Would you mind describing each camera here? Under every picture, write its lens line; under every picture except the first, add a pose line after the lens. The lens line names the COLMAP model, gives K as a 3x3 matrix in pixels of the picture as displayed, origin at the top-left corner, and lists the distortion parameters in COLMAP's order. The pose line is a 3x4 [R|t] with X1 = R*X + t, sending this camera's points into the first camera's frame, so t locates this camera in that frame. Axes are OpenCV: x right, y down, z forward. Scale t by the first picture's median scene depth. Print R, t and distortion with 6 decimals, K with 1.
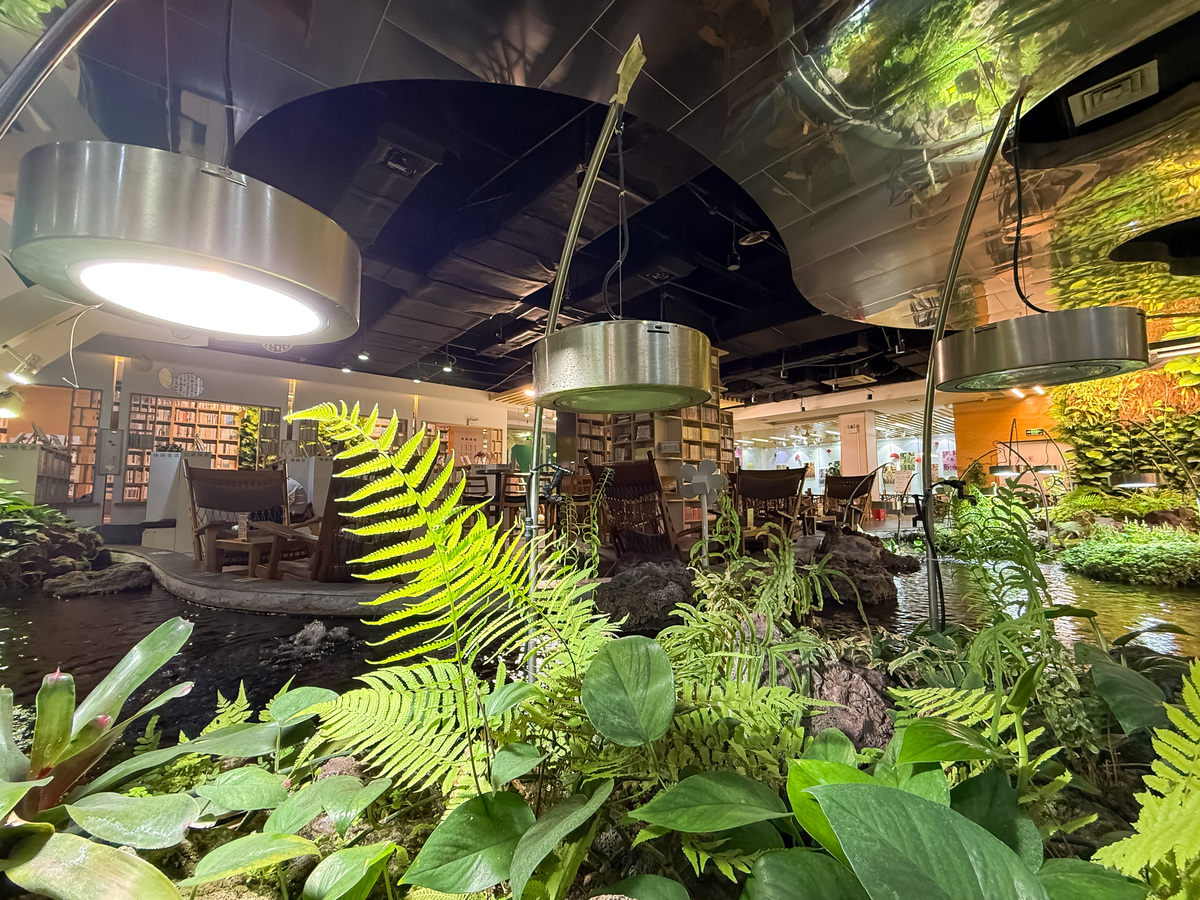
lens RADIAL K [[477.8, 0, 599.2], [0, 477.8, 454.3], [0, 0, 1]] dist [-0.000388, -0.000203]
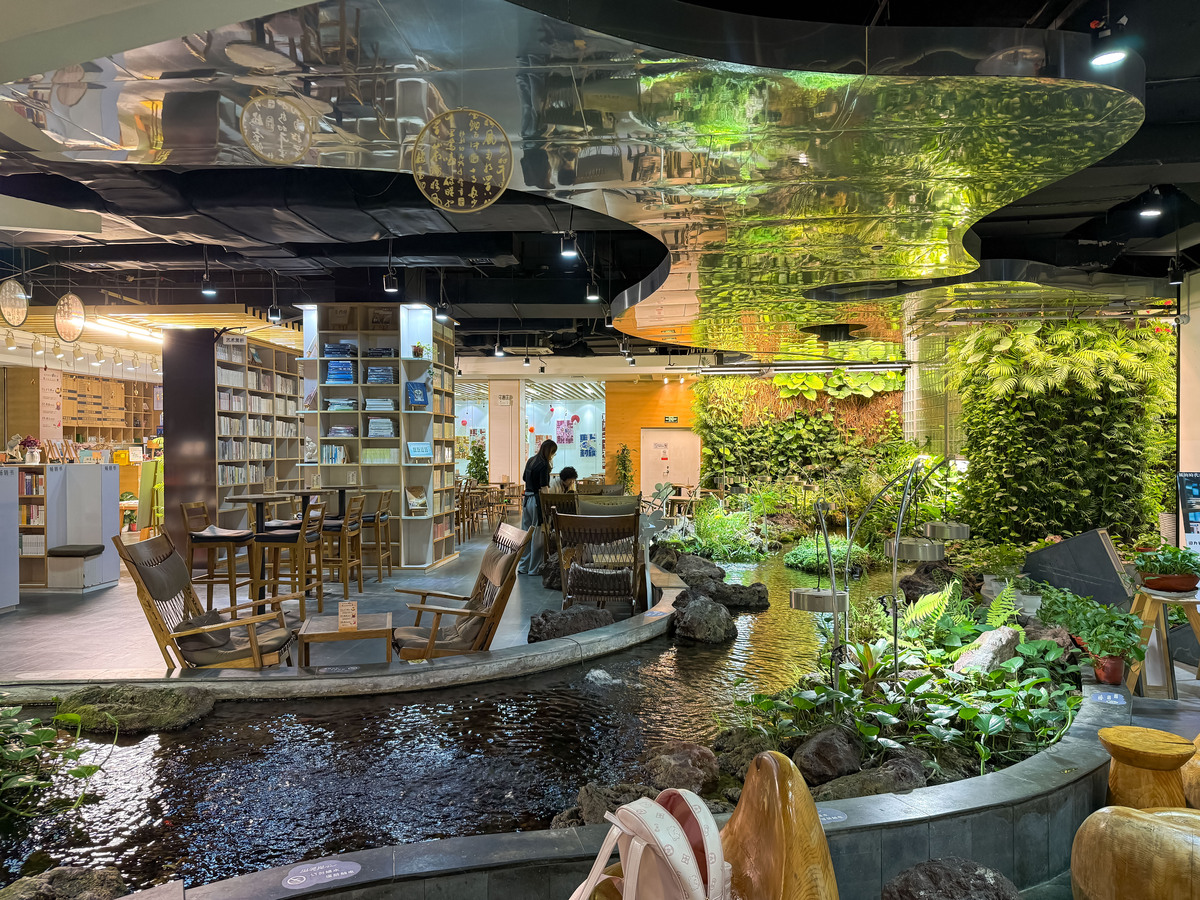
lens RADIAL K [[848.3, 0, 599.6], [0, 848.3, 449.7], [0, 0, 1]] dist [0.002976, -0.001413]
pose [[0.704409, 0.001049, 0.709793, -0.558532], [-0.062819, 0.996167, 0.060870, -0.104207], [-0.707009, -0.087466, 0.701775, -0.167279]]
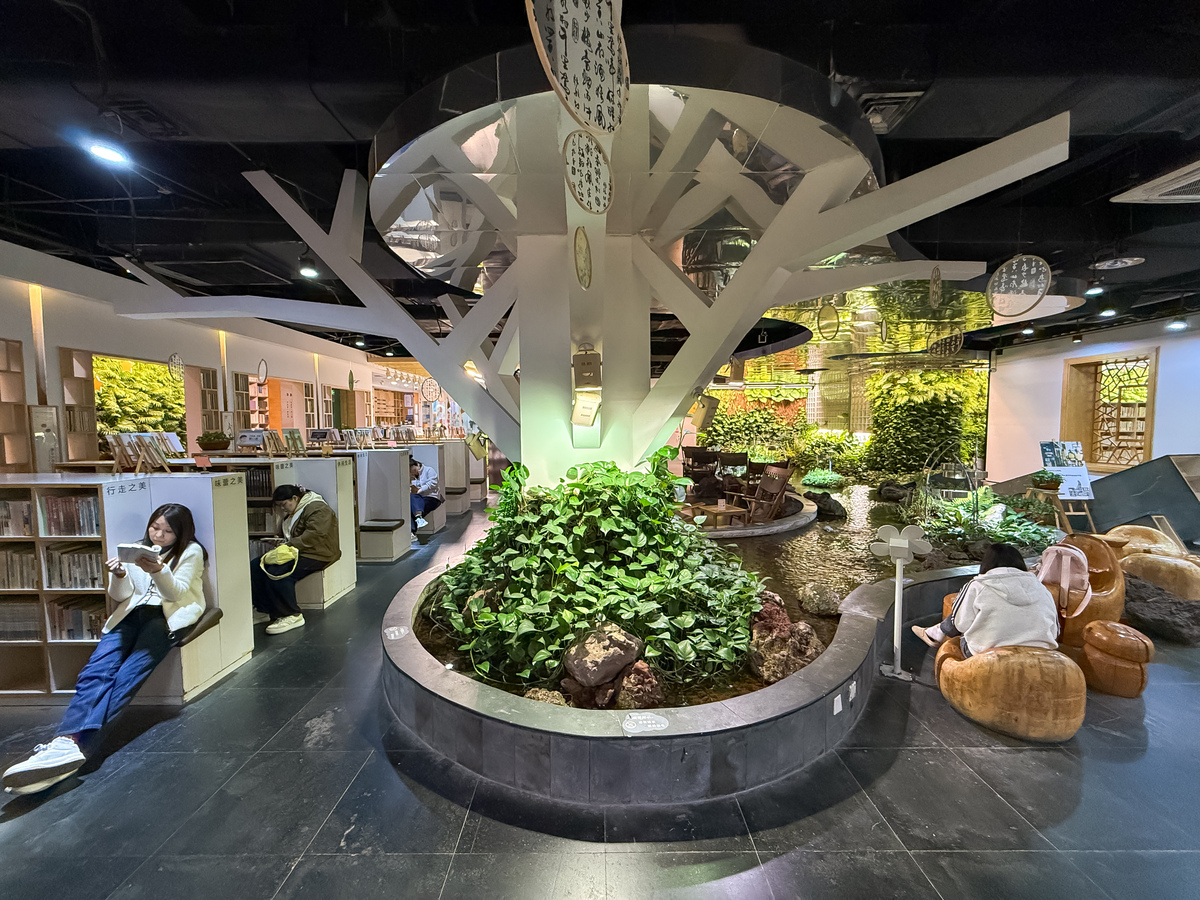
lens RADIAL K [[477.8, 0, 597.7], [0, 477.8, 449.9], [0, 0, 1]] dist [-0.000388, -0.000203]
pose [[0.645970, -0.043348, 0.762131, -0.984380], [-0.063351, 0.991898, 0.110112, -0.106185], [-0.760729, -0.119410, 0.637991, 0.026692]]
